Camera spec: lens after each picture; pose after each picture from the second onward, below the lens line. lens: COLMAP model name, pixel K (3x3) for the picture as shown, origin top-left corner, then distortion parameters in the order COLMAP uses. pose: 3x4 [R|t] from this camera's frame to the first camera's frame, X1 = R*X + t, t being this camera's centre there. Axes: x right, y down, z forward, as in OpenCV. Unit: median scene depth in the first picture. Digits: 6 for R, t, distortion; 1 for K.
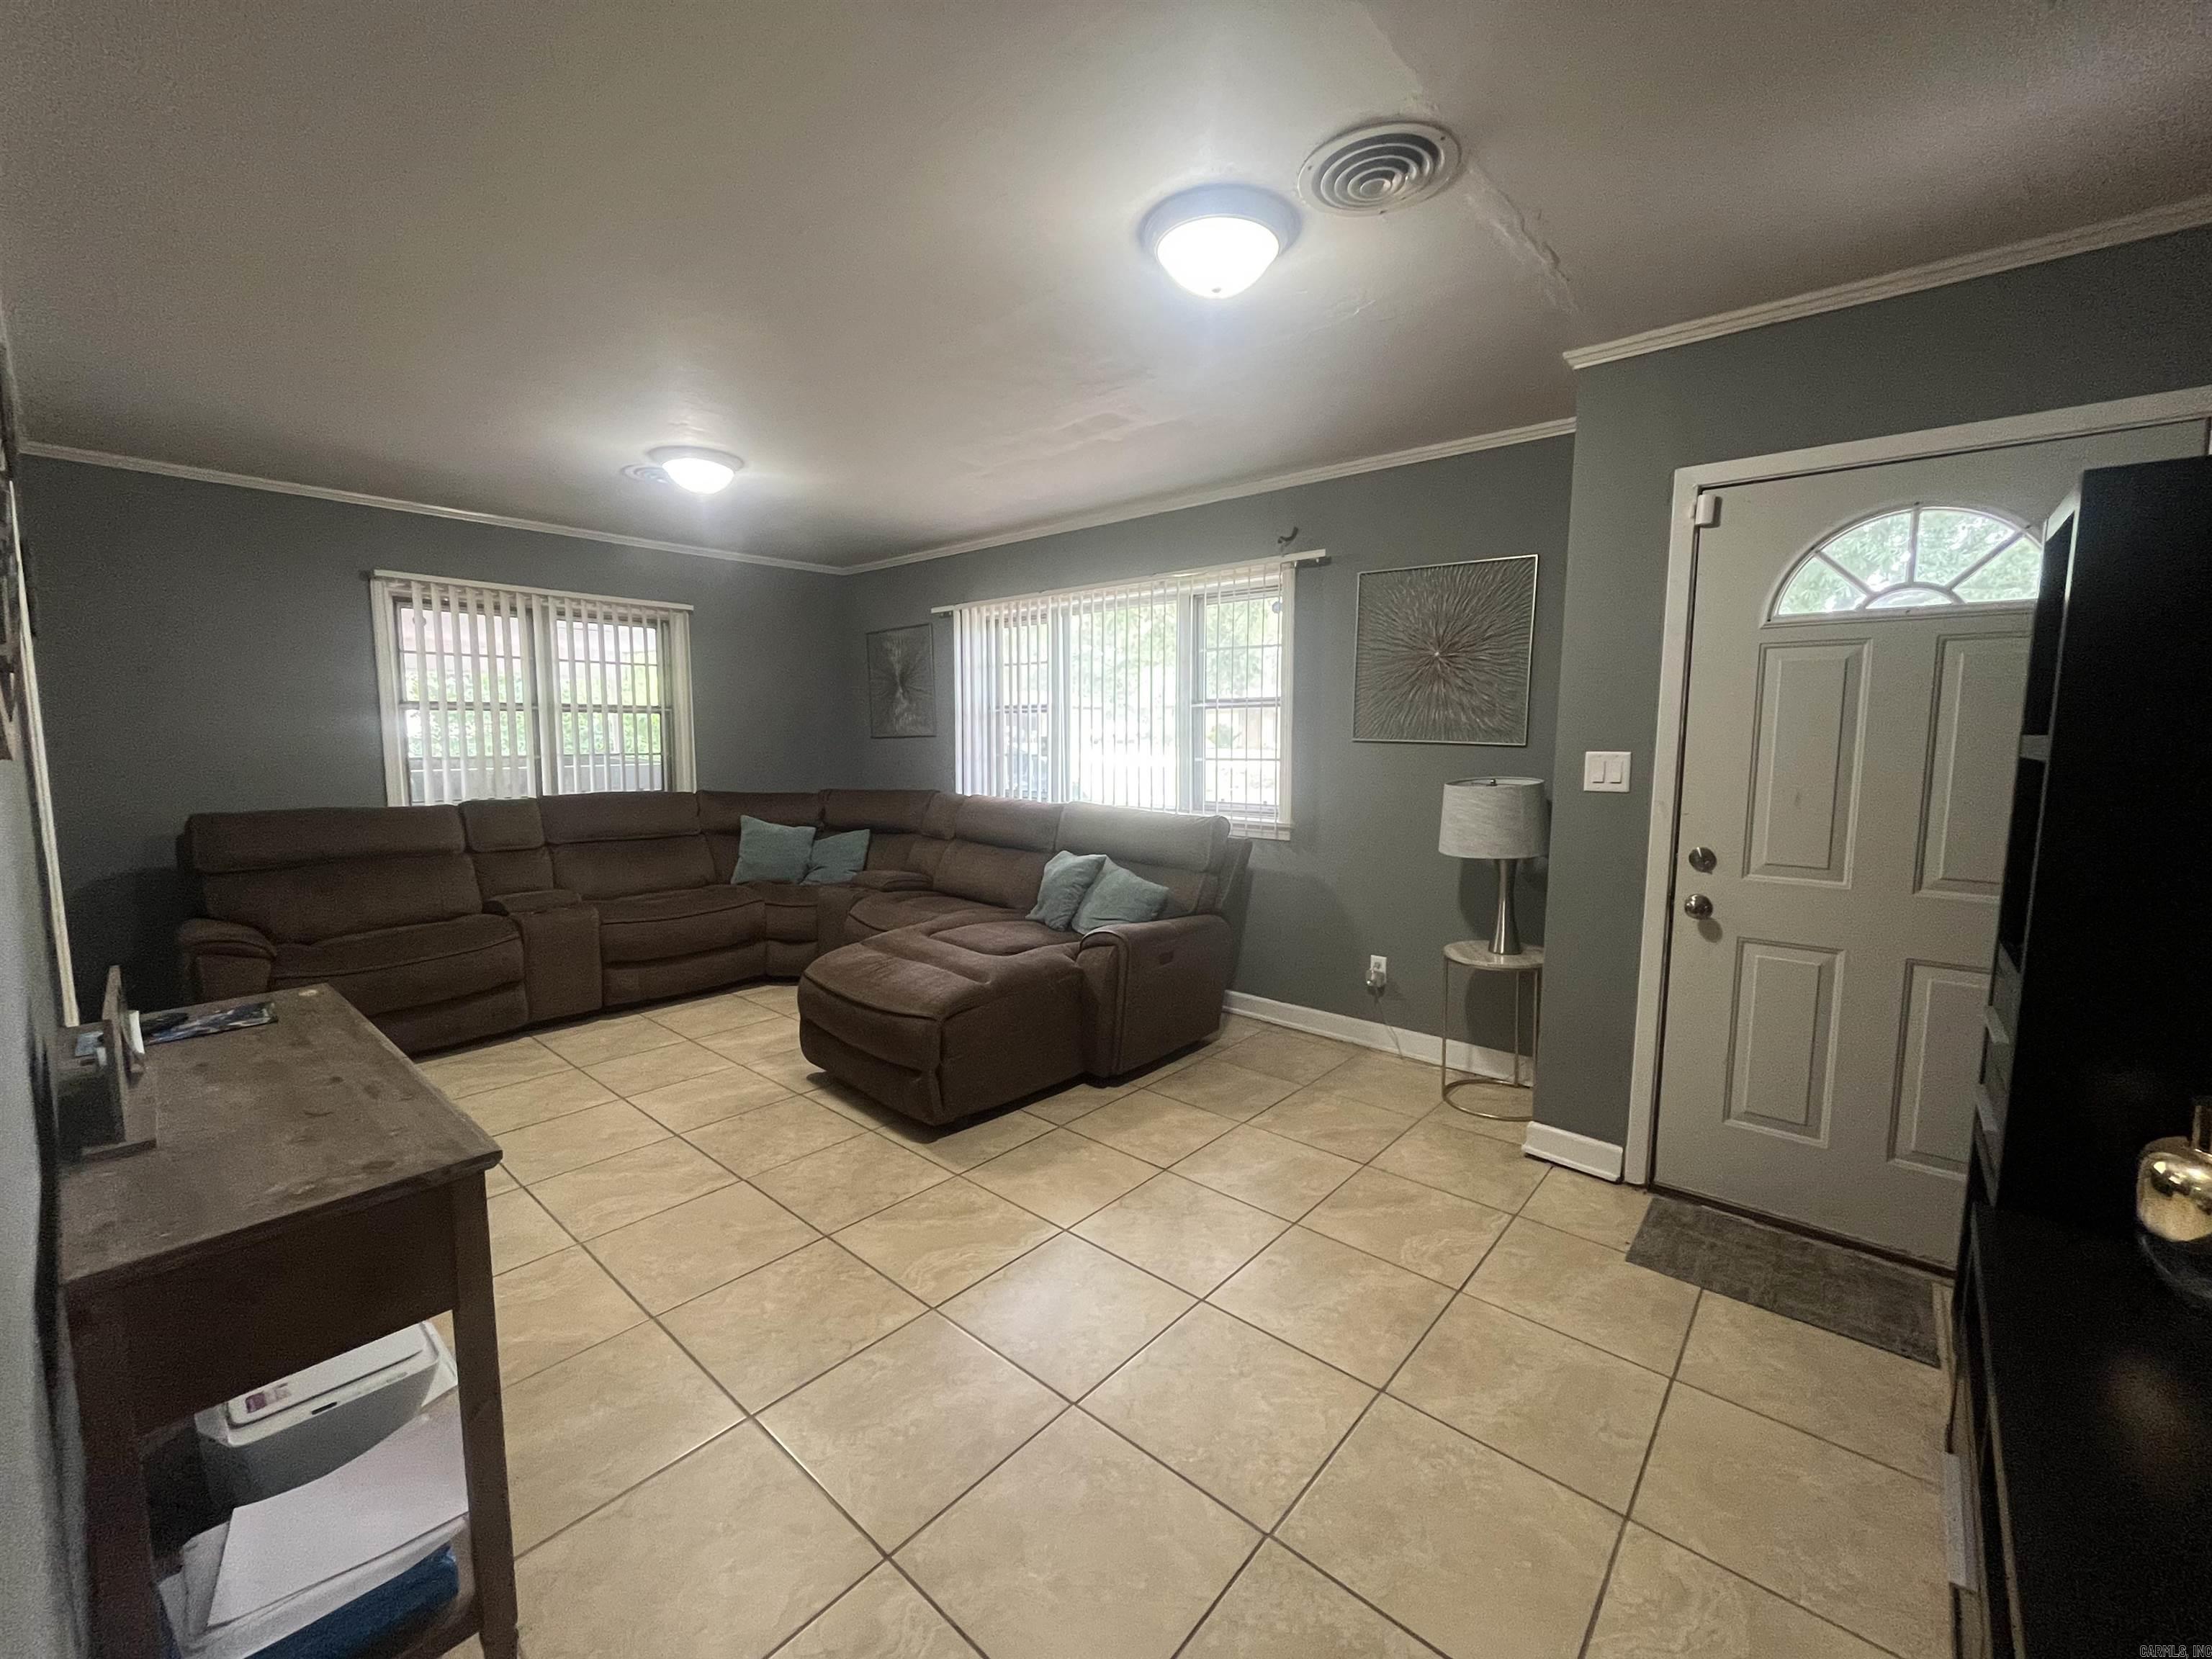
lens RADIAL K [[901.6, 0, 1102.4], [0, 901.6, 821.1], [0, 0, 1]] dist [-0.001951, -0.000375]
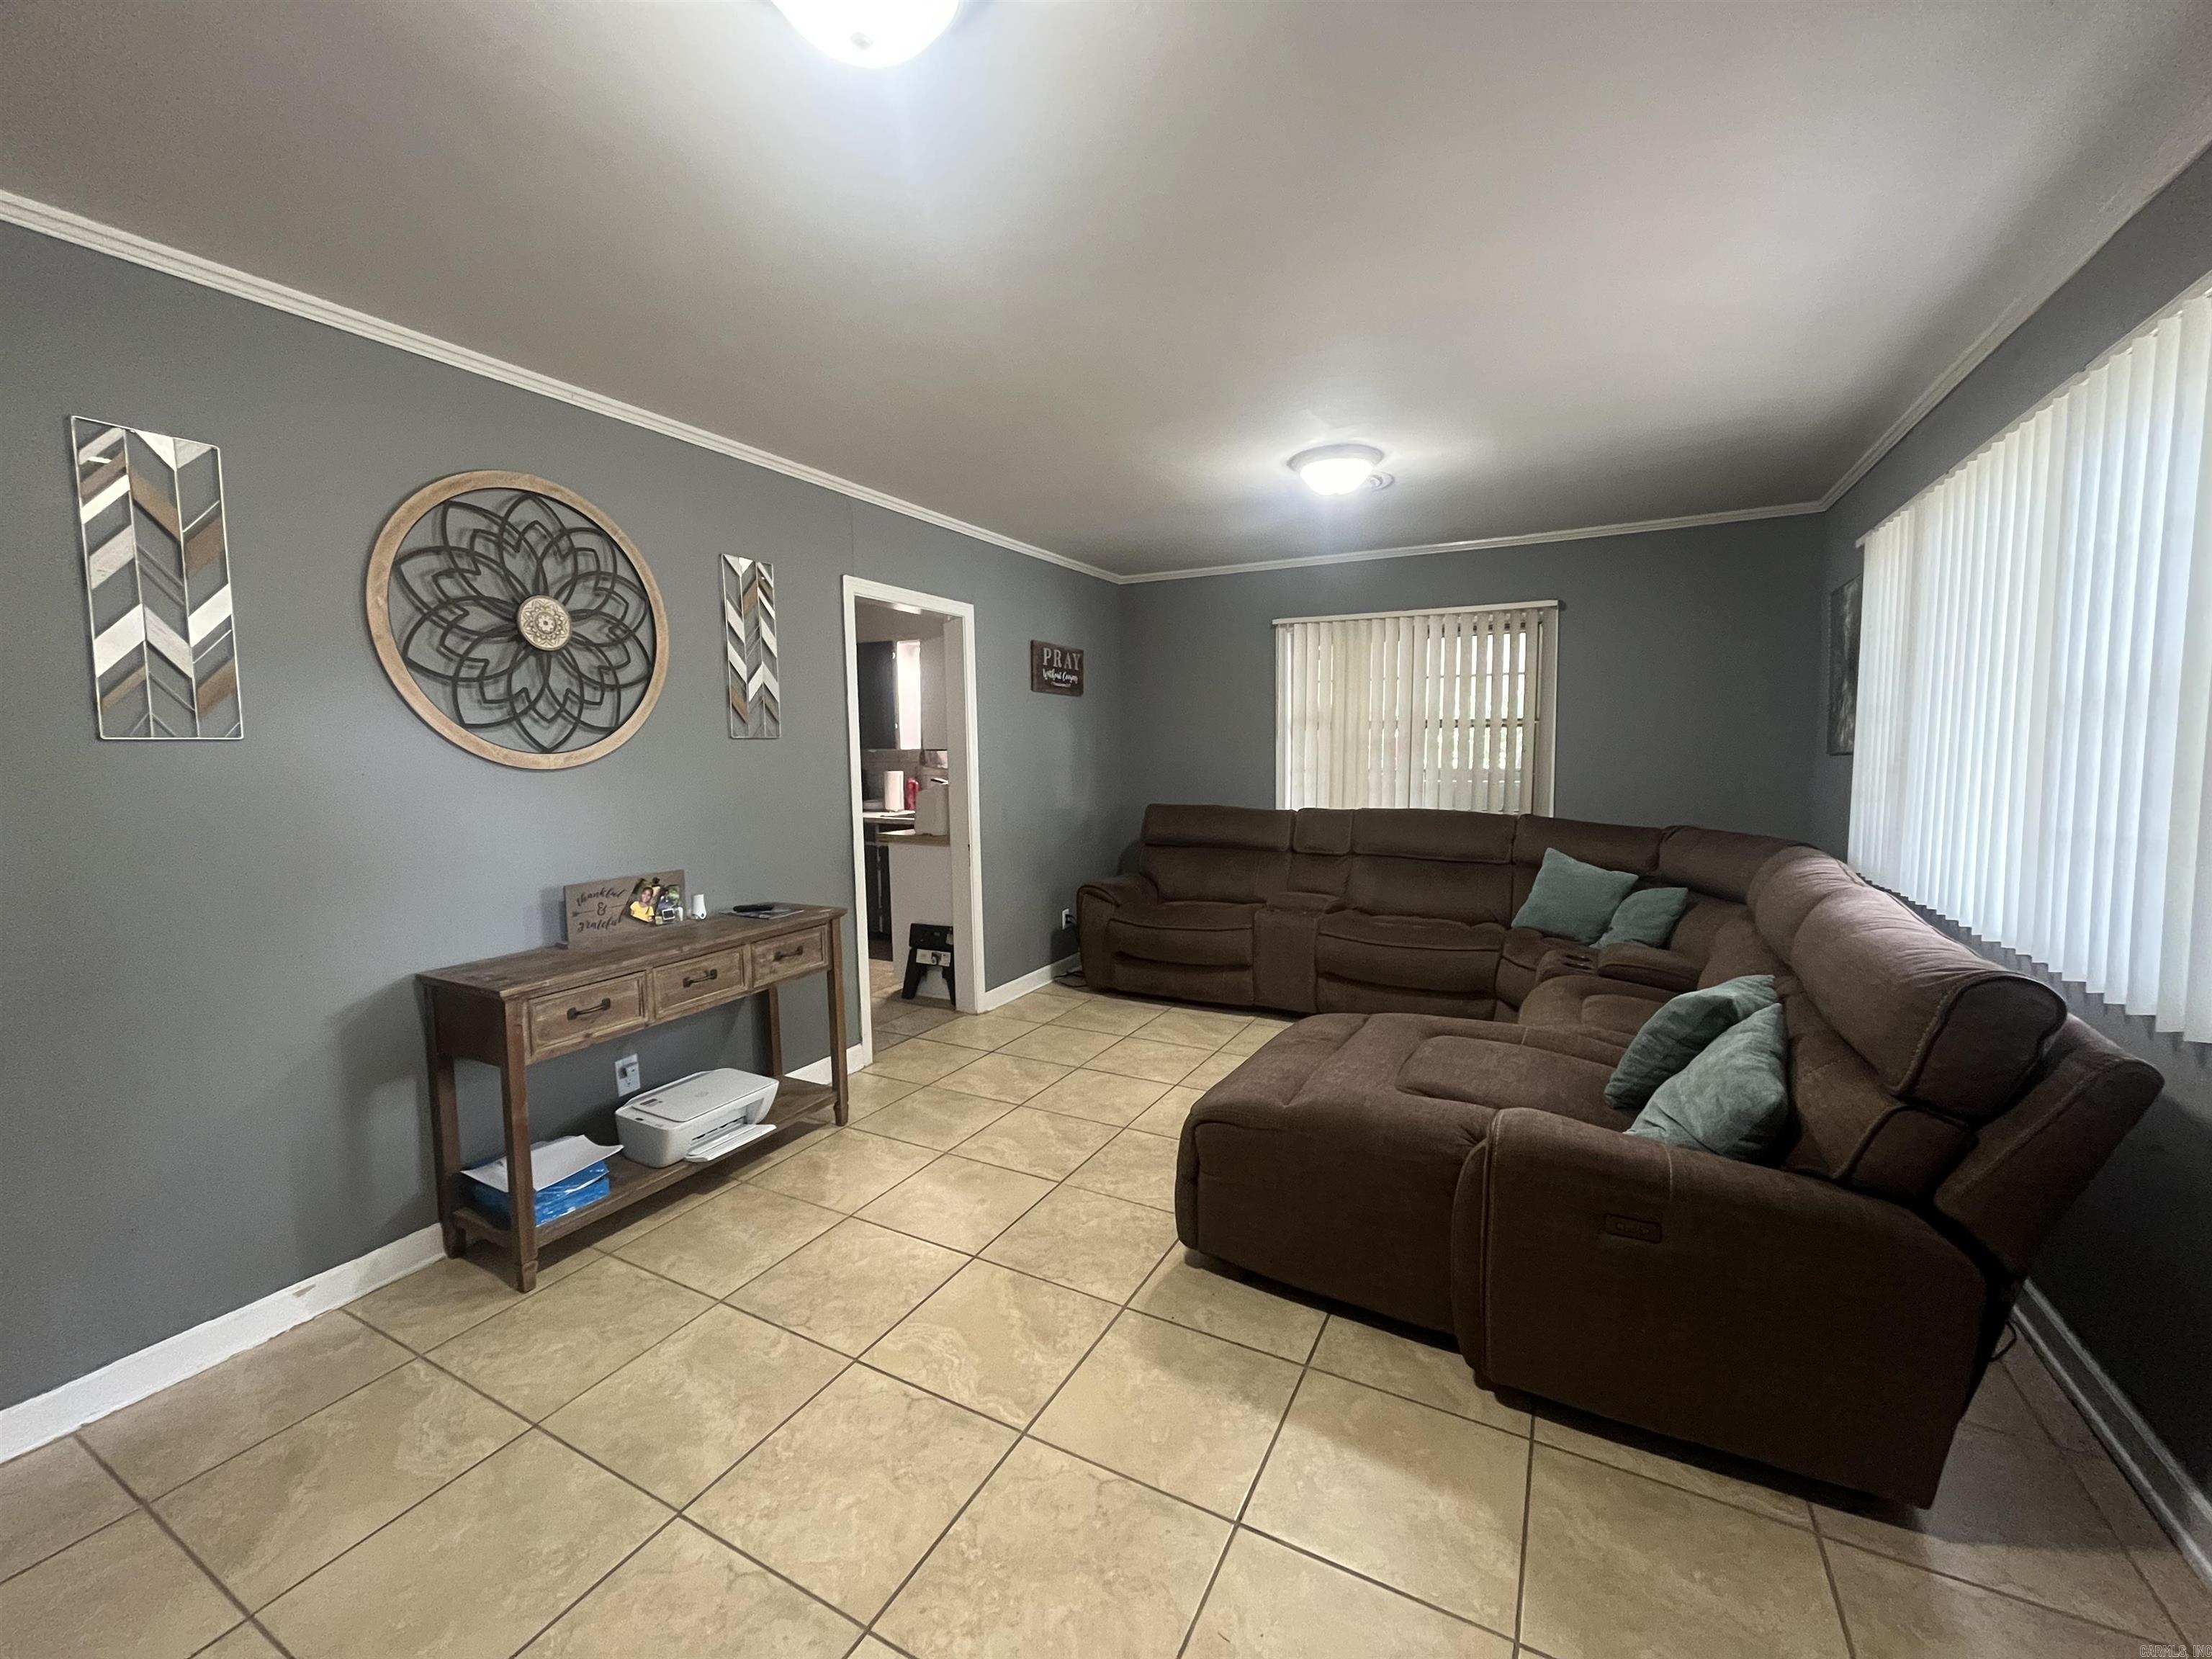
lens RADIAL K [[901.6, 0, 1108.2], [0, 901.6, 824.9], [0, 0, 1]] dist [-0.001951, -0.000375]
pose [[0.214866, 0.081743, -0.973217, 0.573846], [-0.088331, 0.994034, 0.063990, -0.081195], [0.972641, 0.072216, 0.220804, 0.770118]]
